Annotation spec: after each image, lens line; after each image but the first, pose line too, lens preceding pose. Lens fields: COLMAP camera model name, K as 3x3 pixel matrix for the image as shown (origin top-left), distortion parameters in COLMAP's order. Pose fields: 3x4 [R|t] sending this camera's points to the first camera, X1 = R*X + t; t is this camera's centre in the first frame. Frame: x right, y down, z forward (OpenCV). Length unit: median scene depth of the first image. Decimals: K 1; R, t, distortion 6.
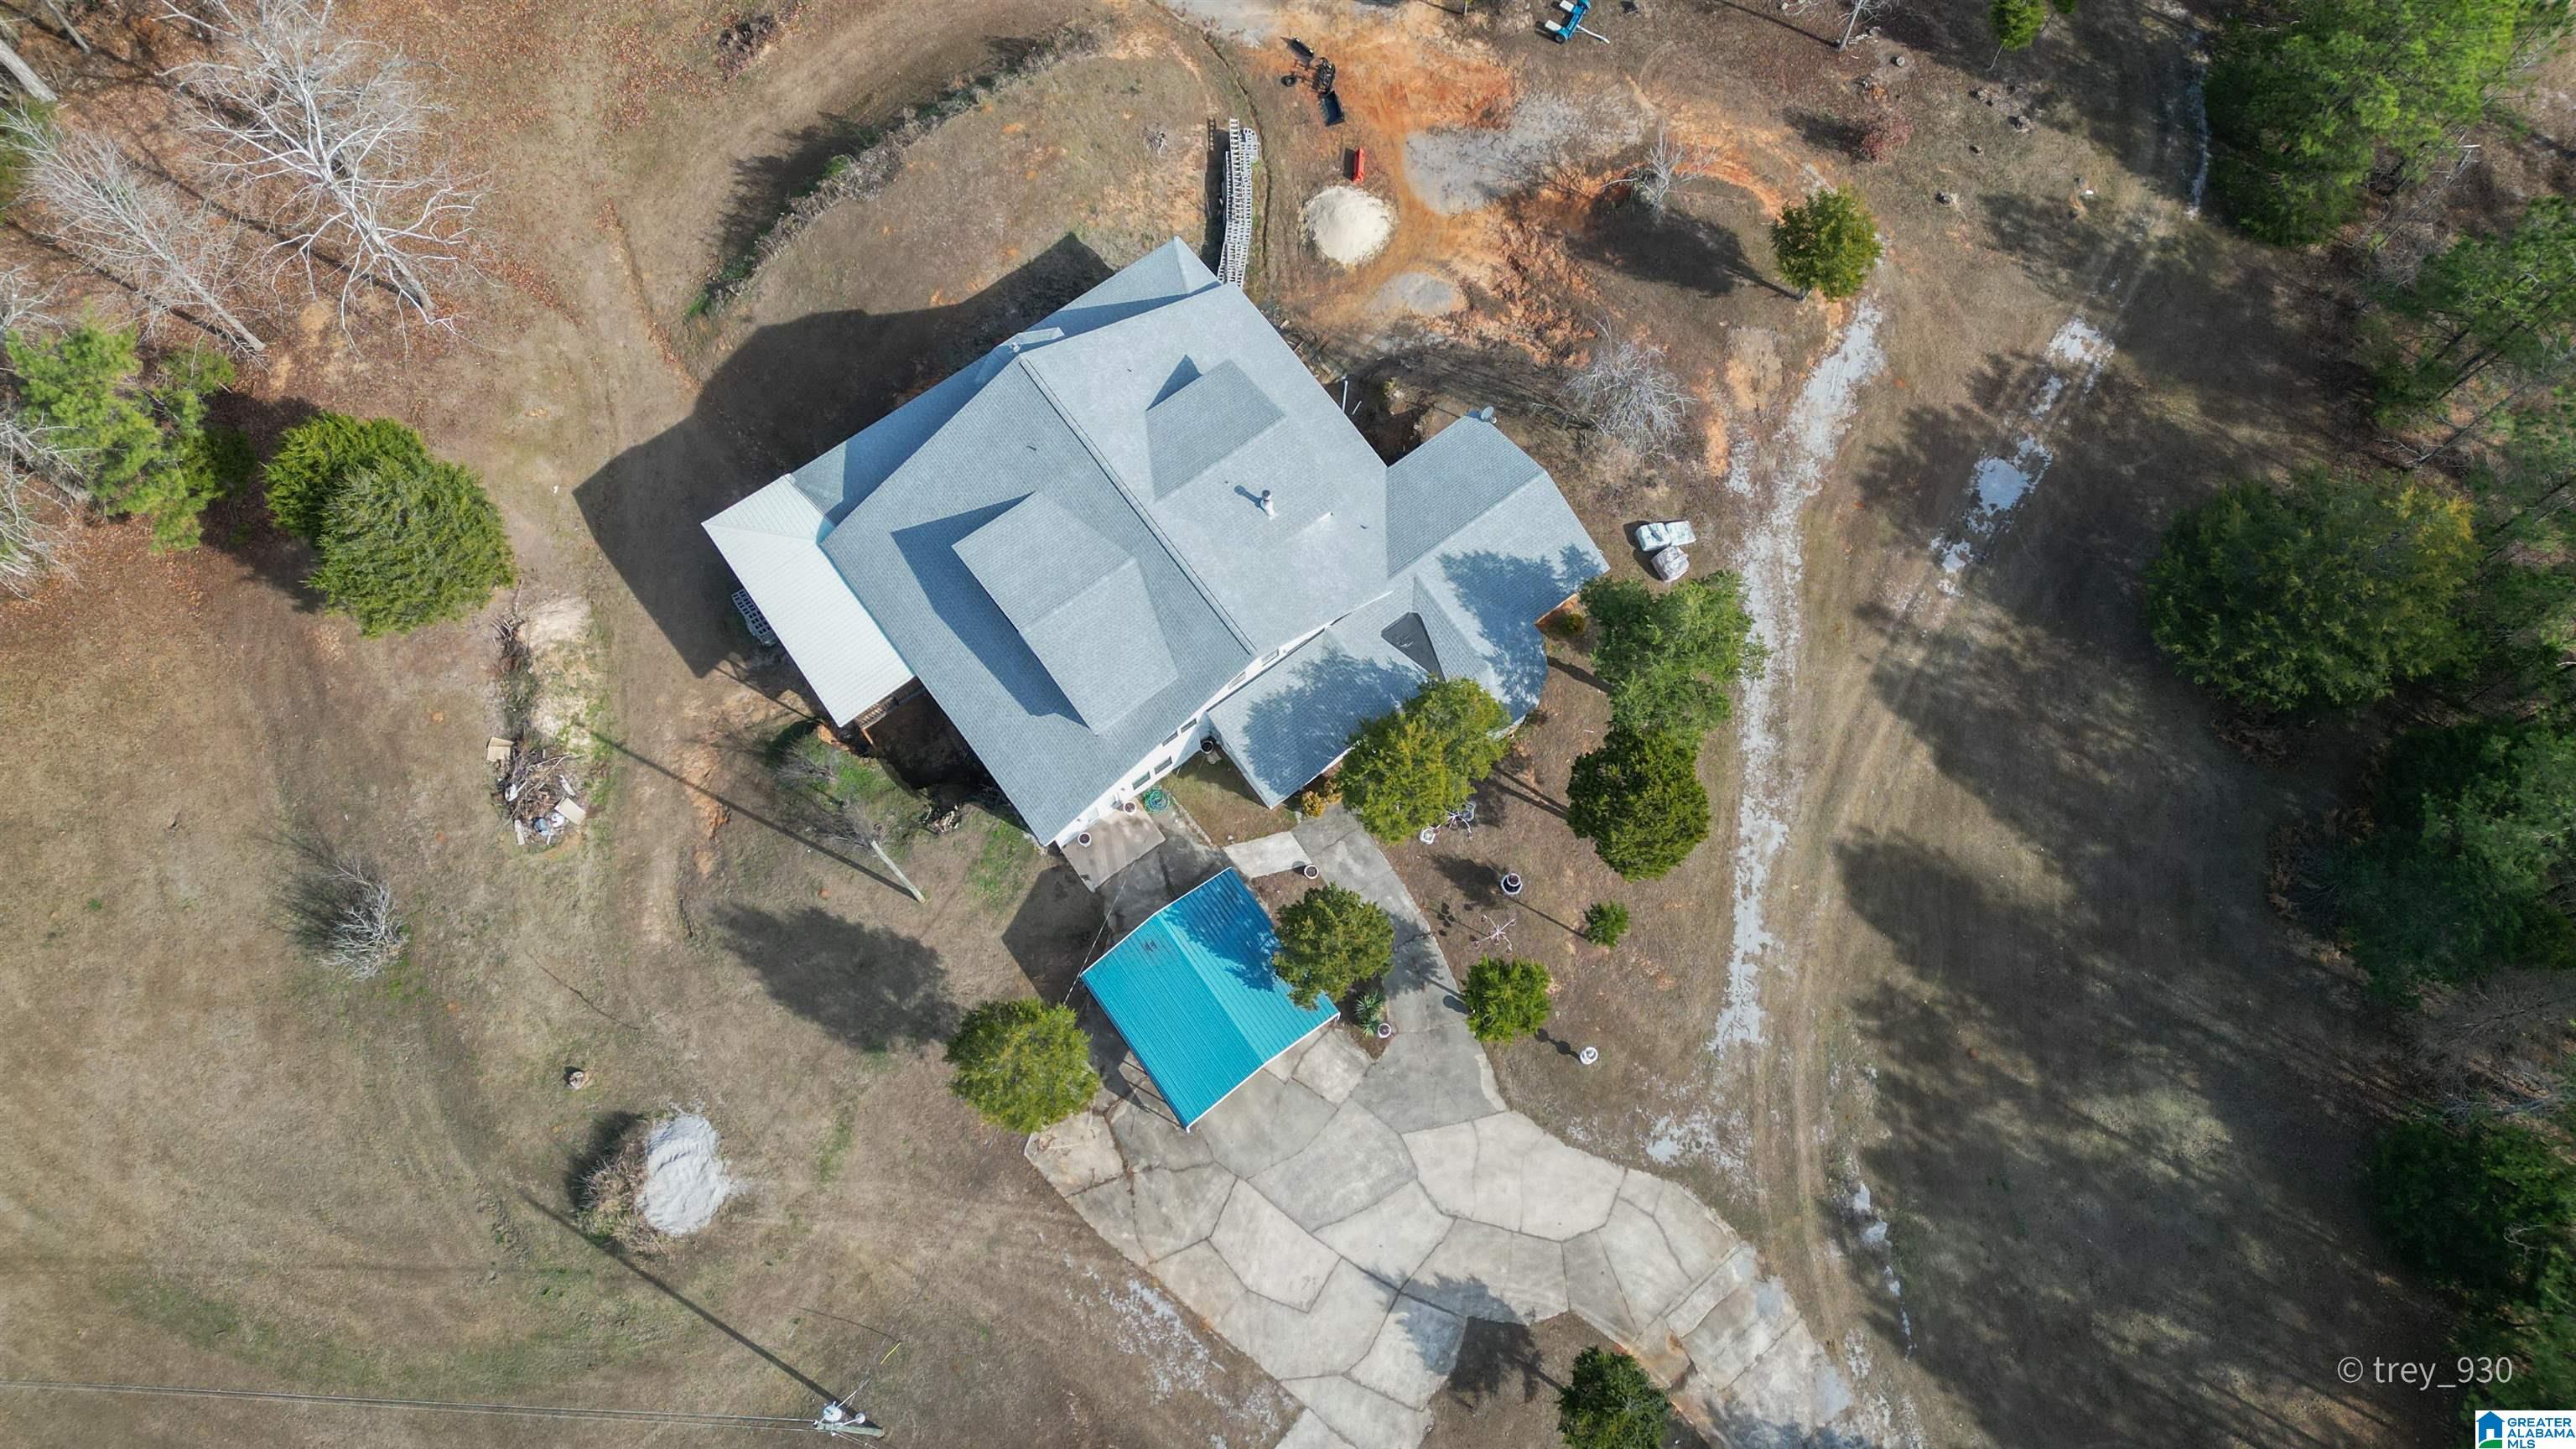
lens RADIAL K [[1822.8, 0, 1288.0], [0, 1822.8, 724.5], [0, 0, 1]] dist [0.070769, -0.066561]
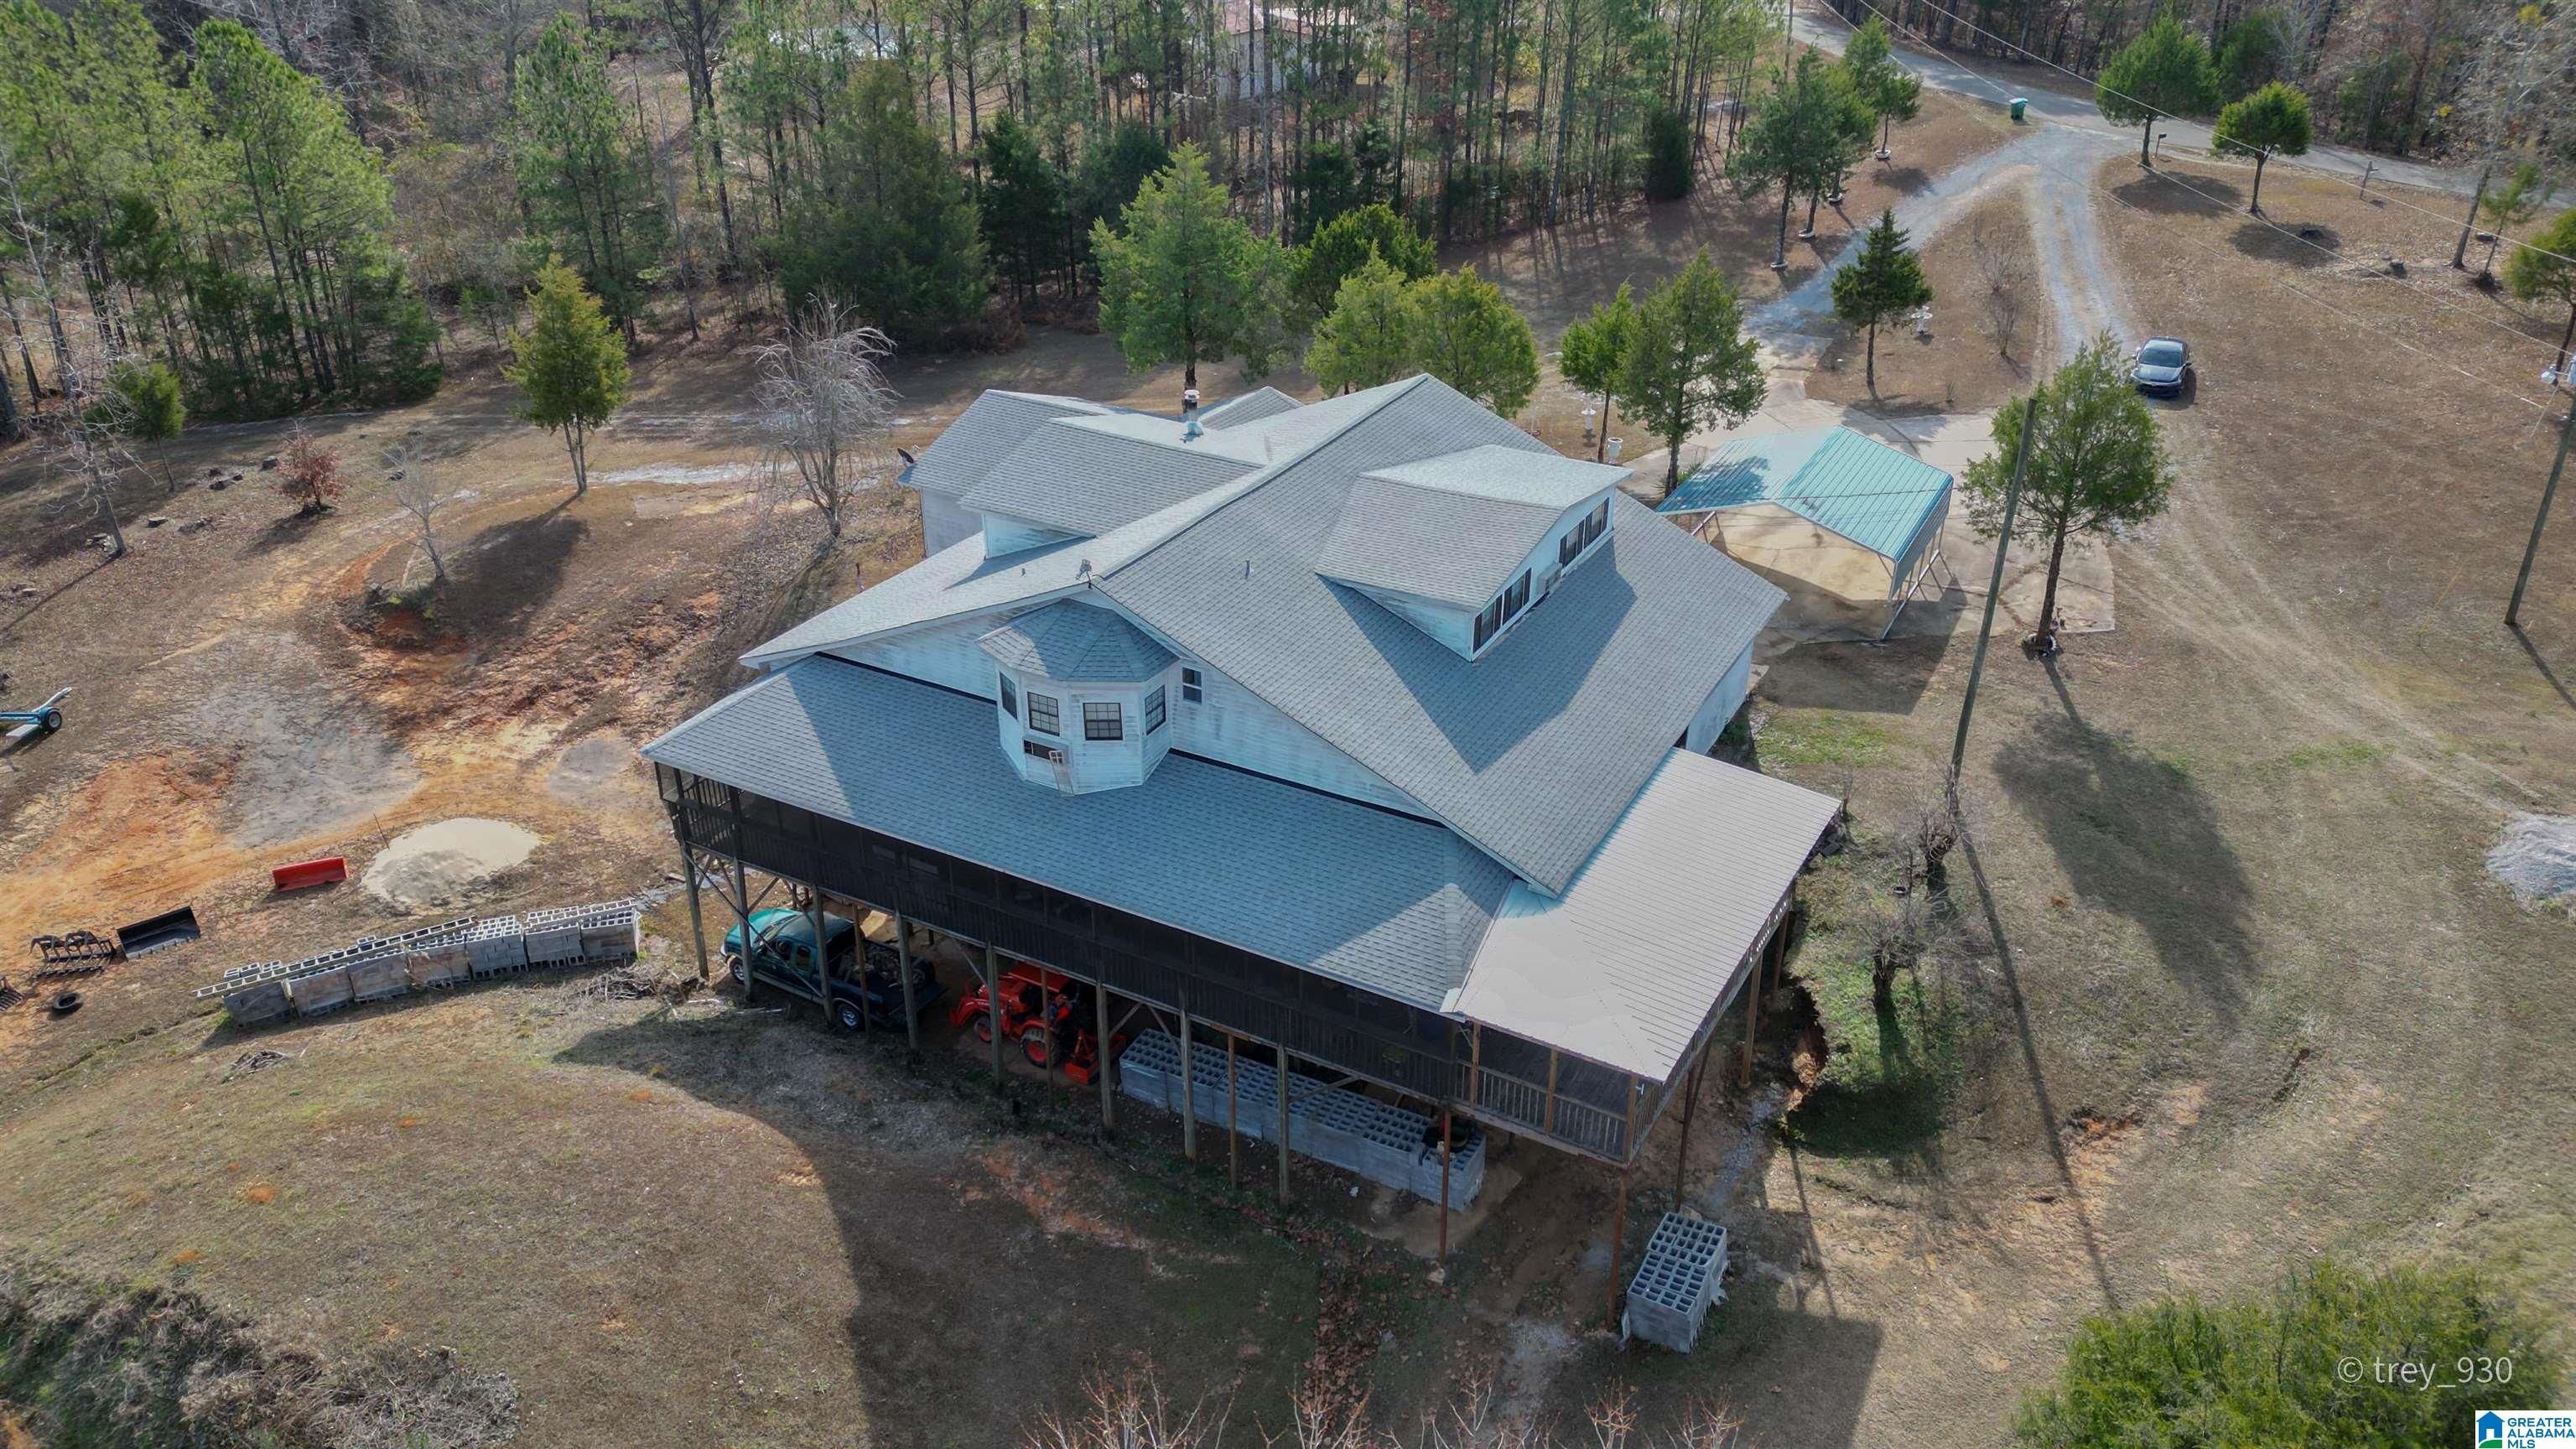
lens RADIAL K [[1804.6, 0, 1288.0], [0, 1804.6, 724.5], [0, 0, 1]] dist [0.065288, -0.062655]
pose [[-0.402946, -0.444382, 0.800099, -0.500270], [0.864255, 0.102914, 0.492415, -0.337182], [-0.301162, 0.889906, 0.342591, 0.718298]]
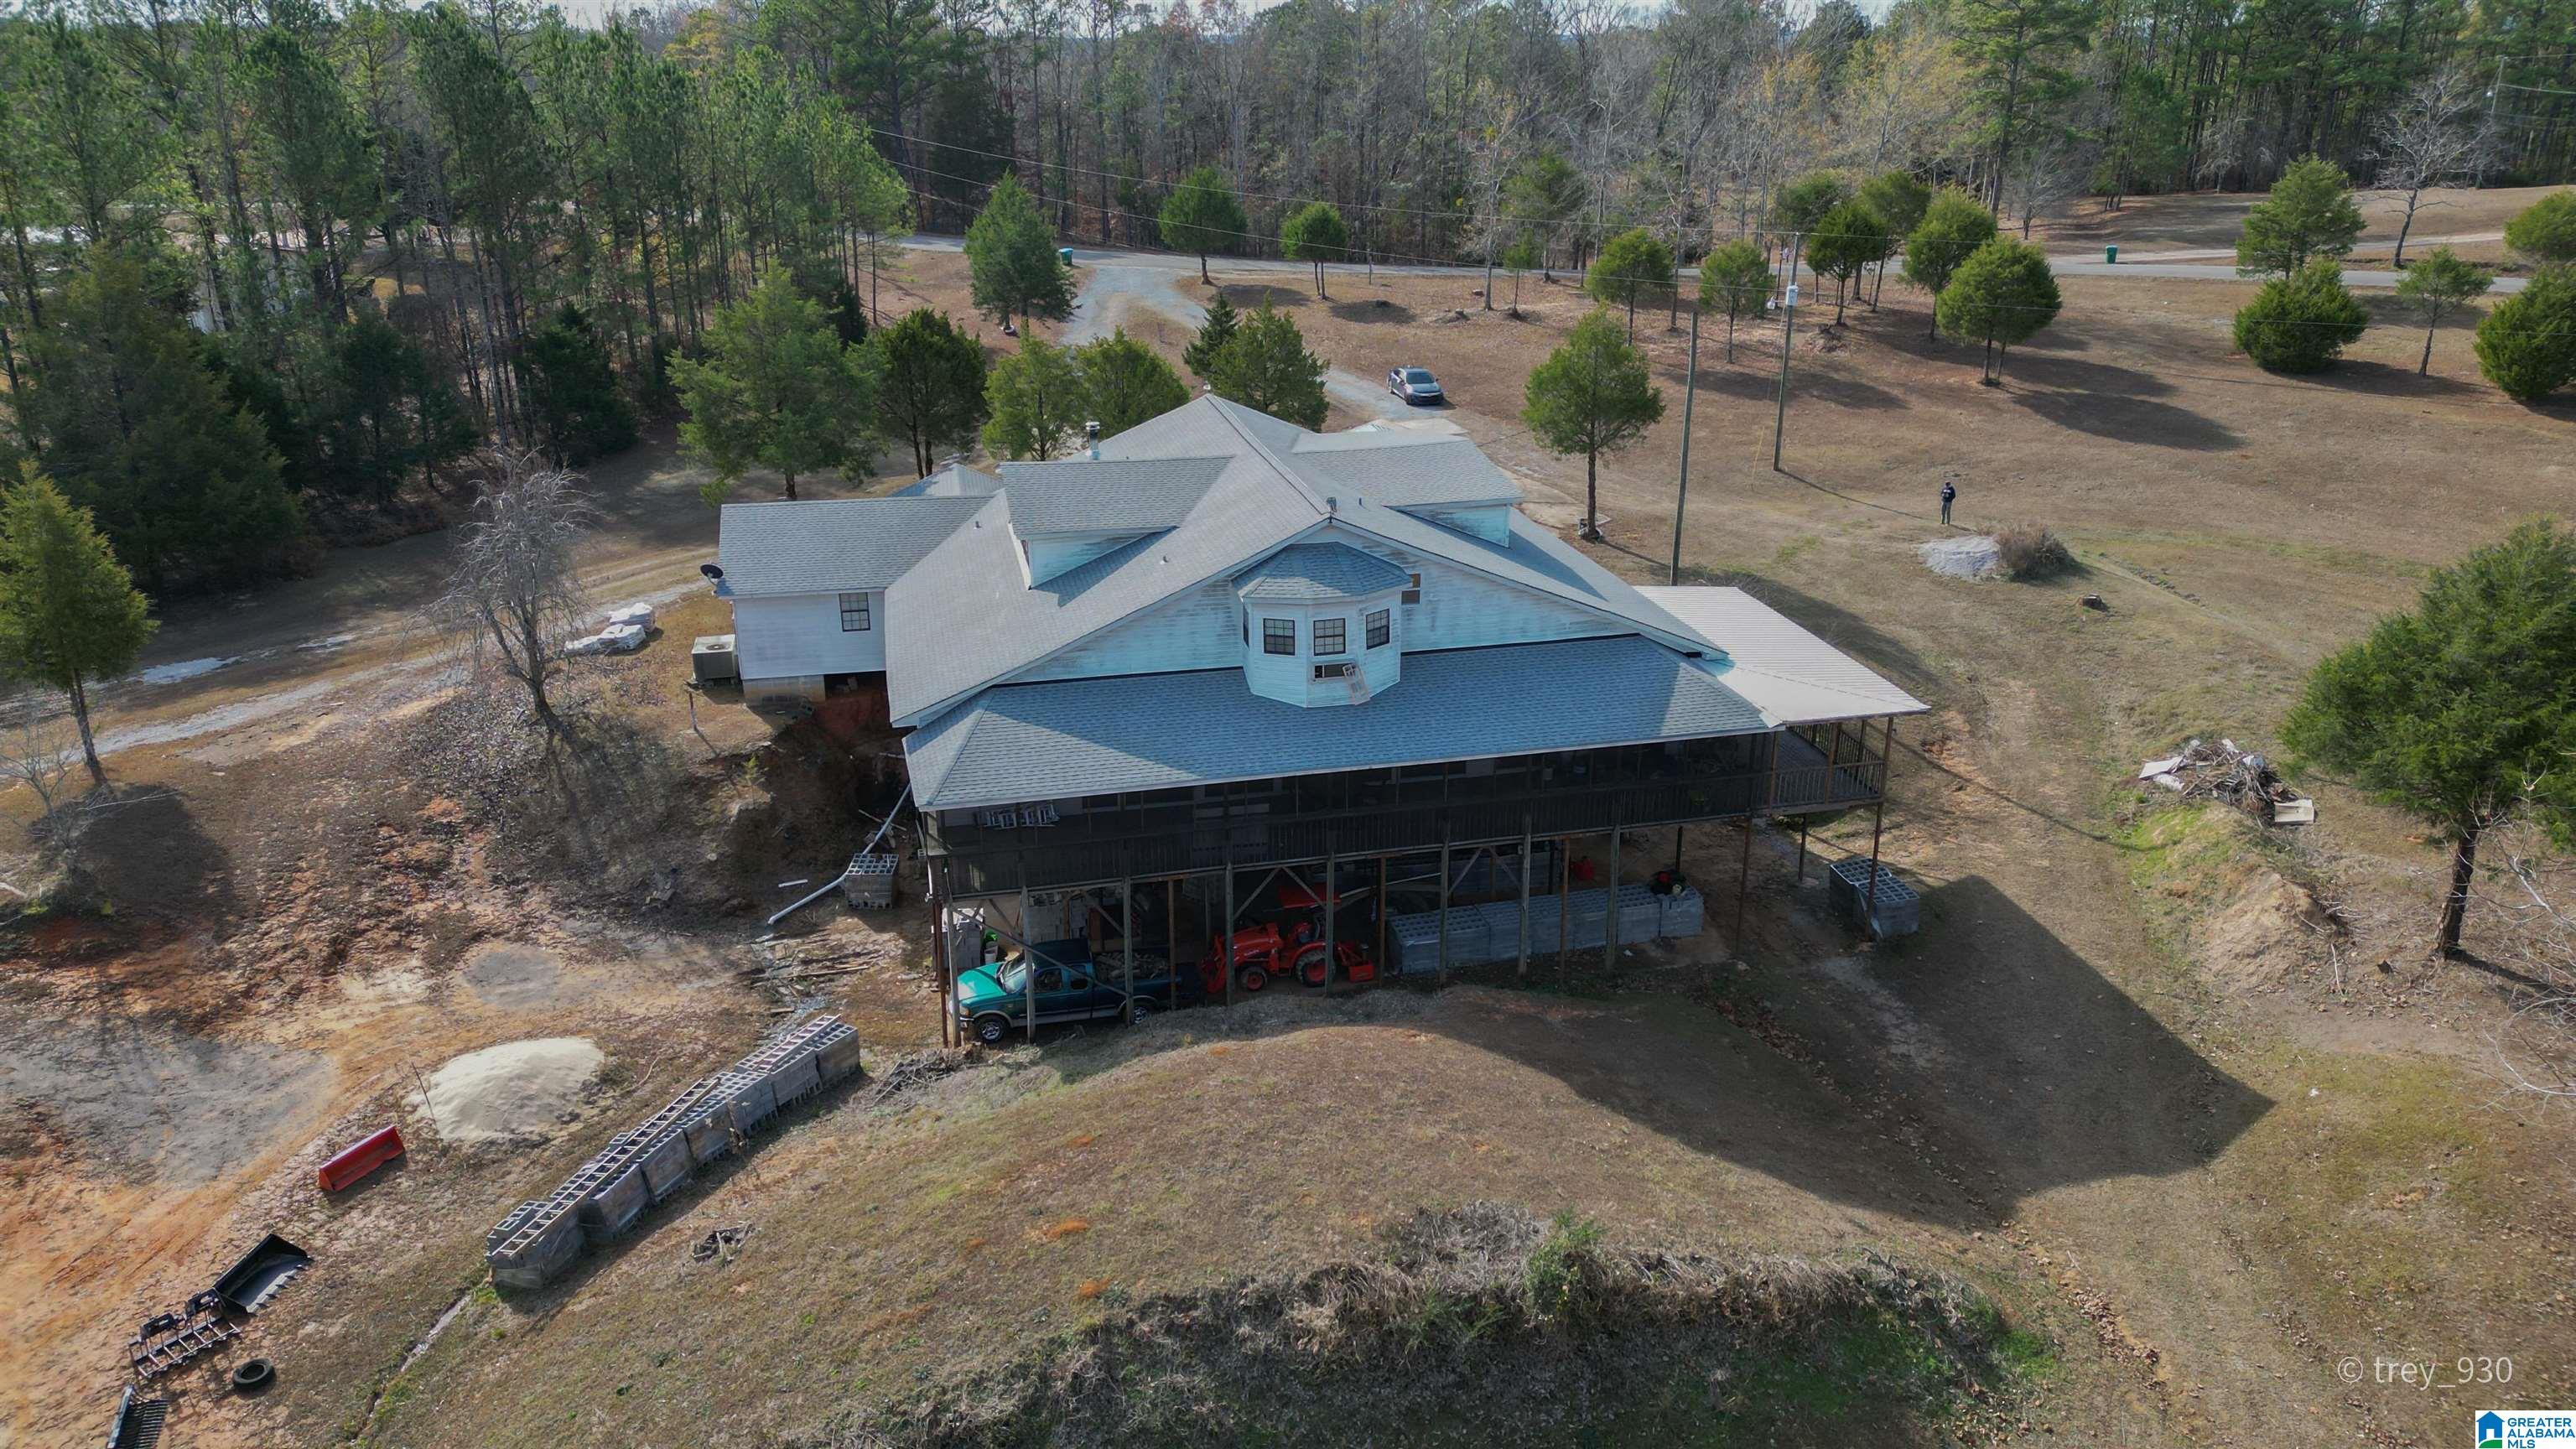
lens RADIAL K [[1822.8, 0, 1288.0], [0, 1822.8, 724.5], [0, 0, 1]] dist [0.070769, -0.066561]
pose [[-0.913368, -0.154701, 0.376598, -0.310037], [0.381620, -0.003000, 0.924315, -0.637066], [-0.141863, 0.987957, 0.061777, 0.875964]]
